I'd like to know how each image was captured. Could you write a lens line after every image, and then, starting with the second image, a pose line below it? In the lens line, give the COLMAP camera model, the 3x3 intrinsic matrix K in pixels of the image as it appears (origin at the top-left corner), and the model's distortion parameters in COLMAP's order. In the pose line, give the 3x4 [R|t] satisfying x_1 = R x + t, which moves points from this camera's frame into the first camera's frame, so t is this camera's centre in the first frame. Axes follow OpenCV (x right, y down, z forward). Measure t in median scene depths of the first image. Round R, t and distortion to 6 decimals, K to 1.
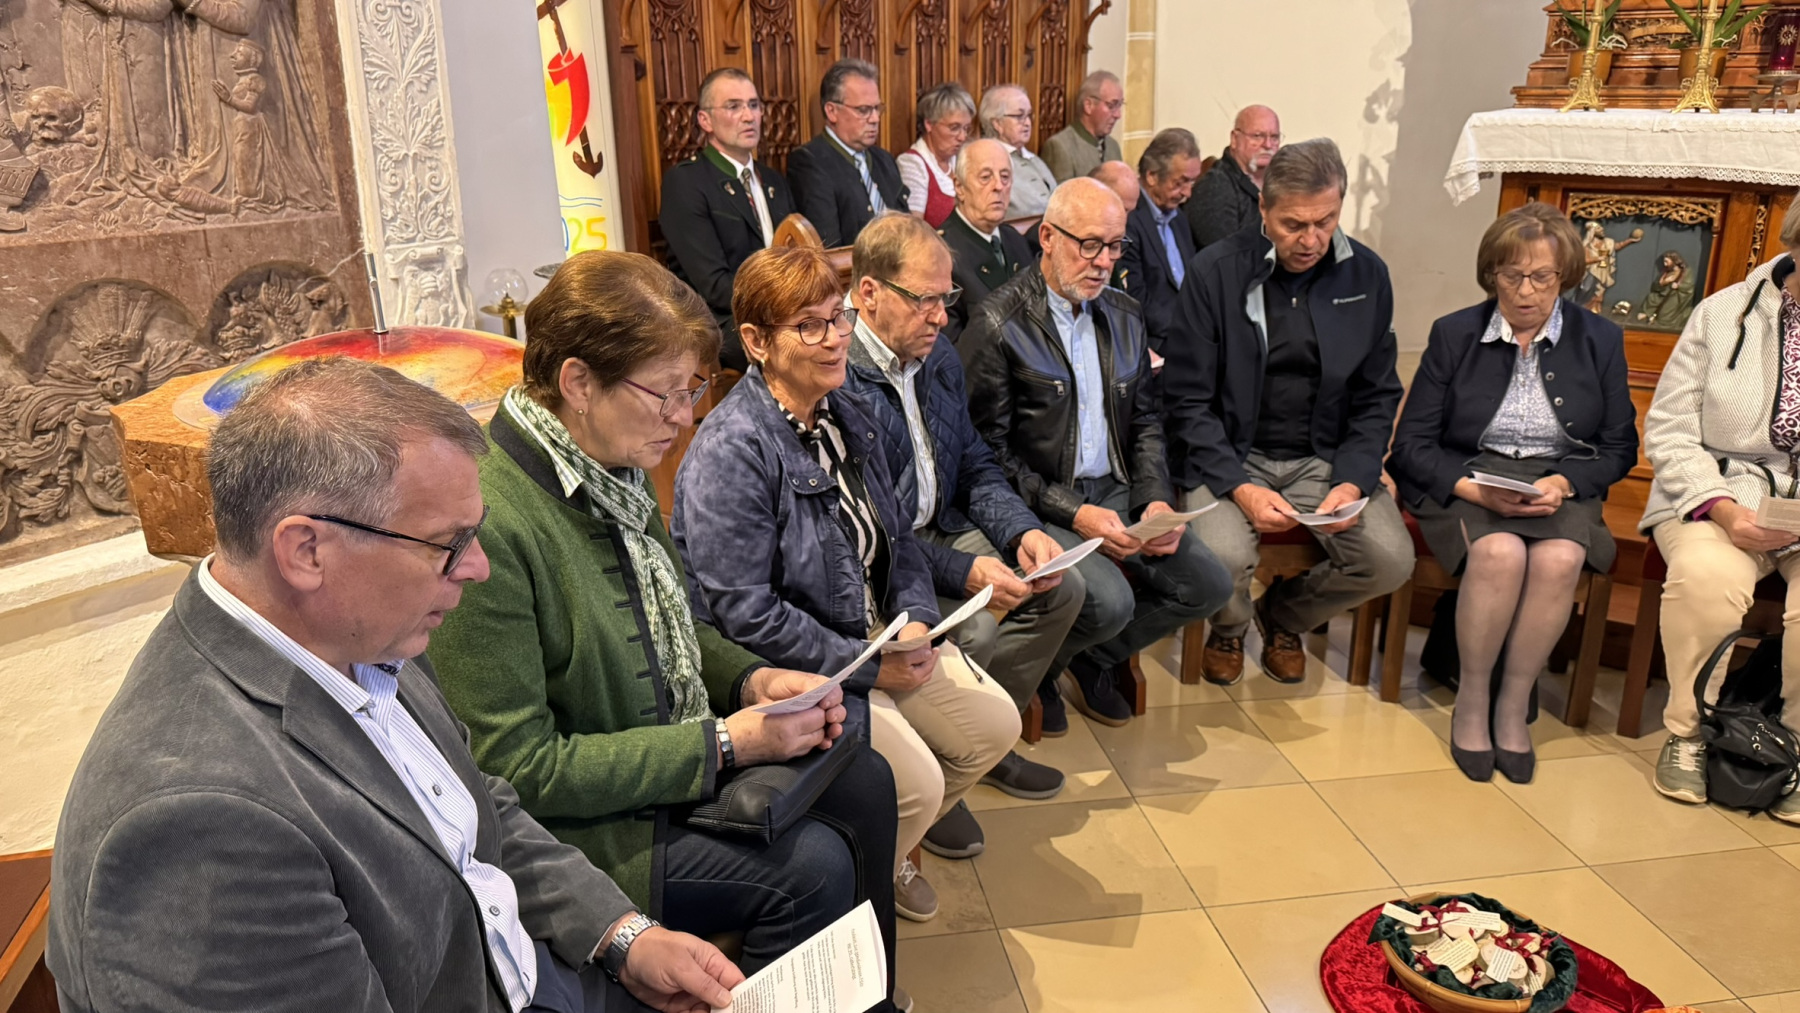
lens RADIAL K [[1319.1, 0, 900.0], [0, 1319.1, 506.5], [0, 0, 1]] dist [0.046877, -0.059242]
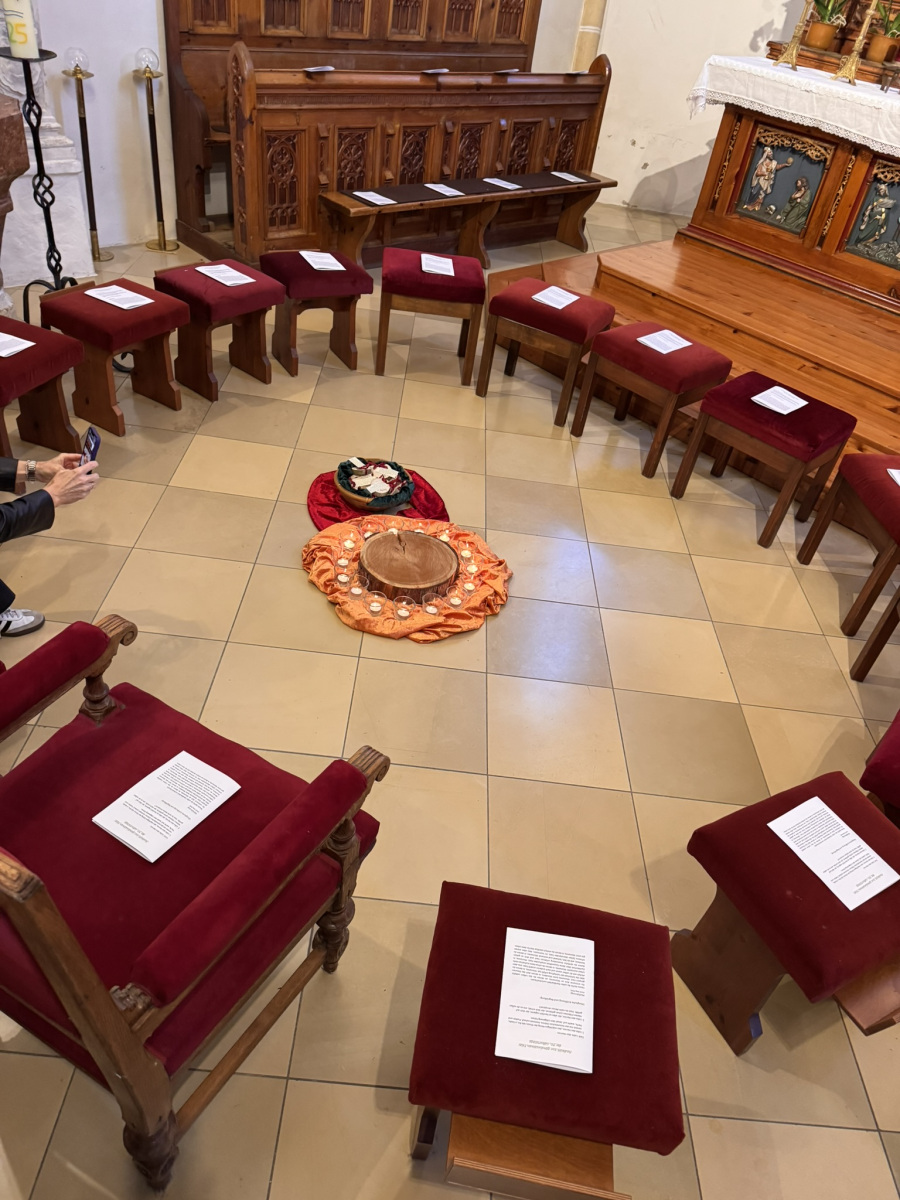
lens RADIAL K [[841.1, 0, 450.0], [0, 841.1, 600.0], [0, 0, 1]] dist [-0.000884, -0.000923]
pose [[0.971805, 0.229223, -0.055239, 0.522861], [-0.194680, 0.912228, 0.360471, -0.012353], [0.133018, -0.339554, 0.931133, -0.275266]]
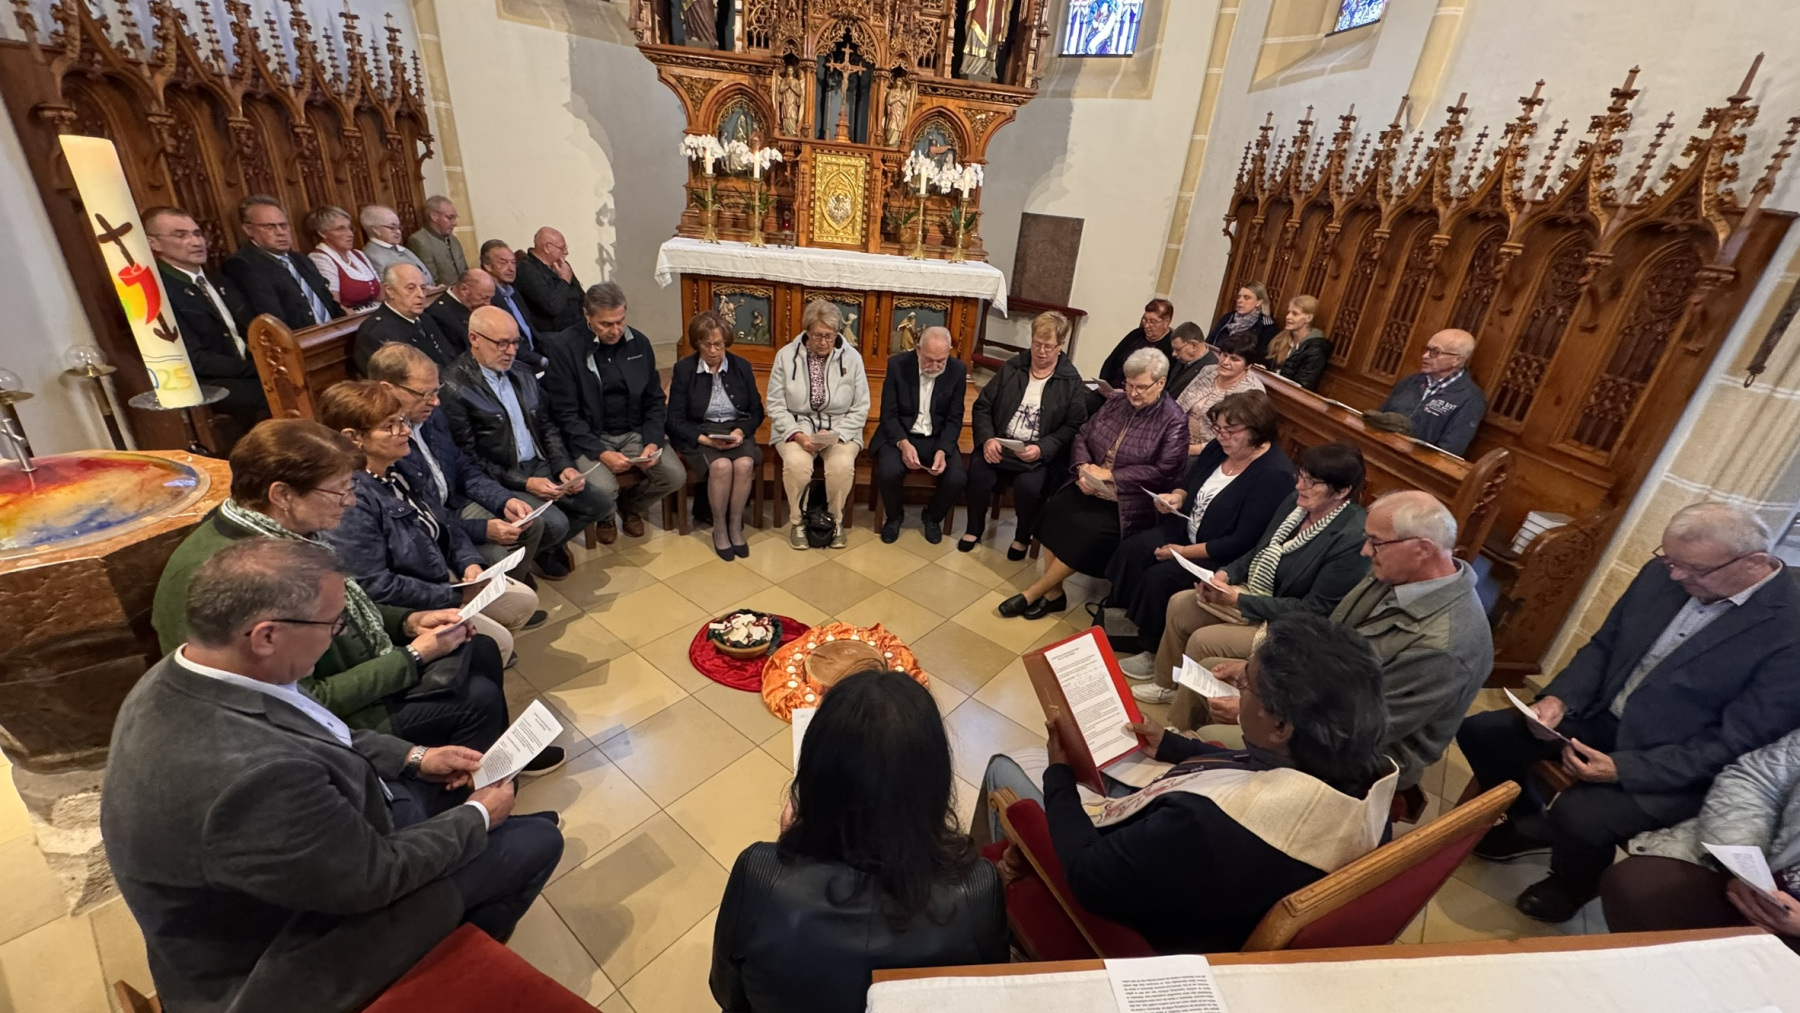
lens RADIAL K [[718.3, 0, 897.1], [0, 718.3, 503.5], [0, 0, 1]] dist [-0.001725, 0.000229]
pose [[0.748547, -0.205499, 0.630434, -0.131302], [0.117048, 0.976785, 0.179419, -0.091451], [-0.652669, -0.060513, 0.755223, -0.166460]]
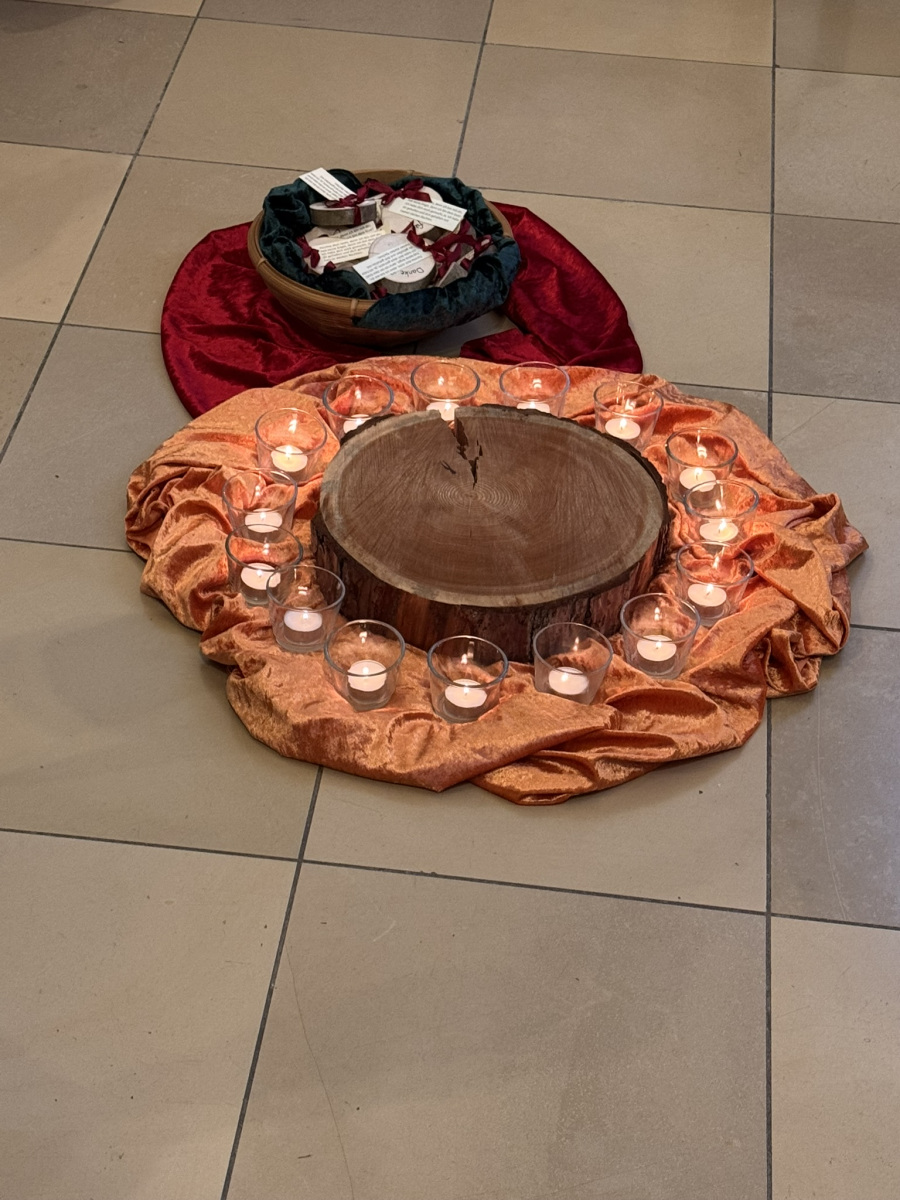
lens RADIAL K [[2327.5, 0, 450.0], [0, 2327.5, 600.0], [0, 0, 1]] dist [0.023211, 0.142881]
pose [[0.962745, 0.203053, -0.178584, 0.541872], [-0.126757, 0.922238, 0.365253, 0.056815], [0.238863, -0.329008, 0.913618, -0.069620]]
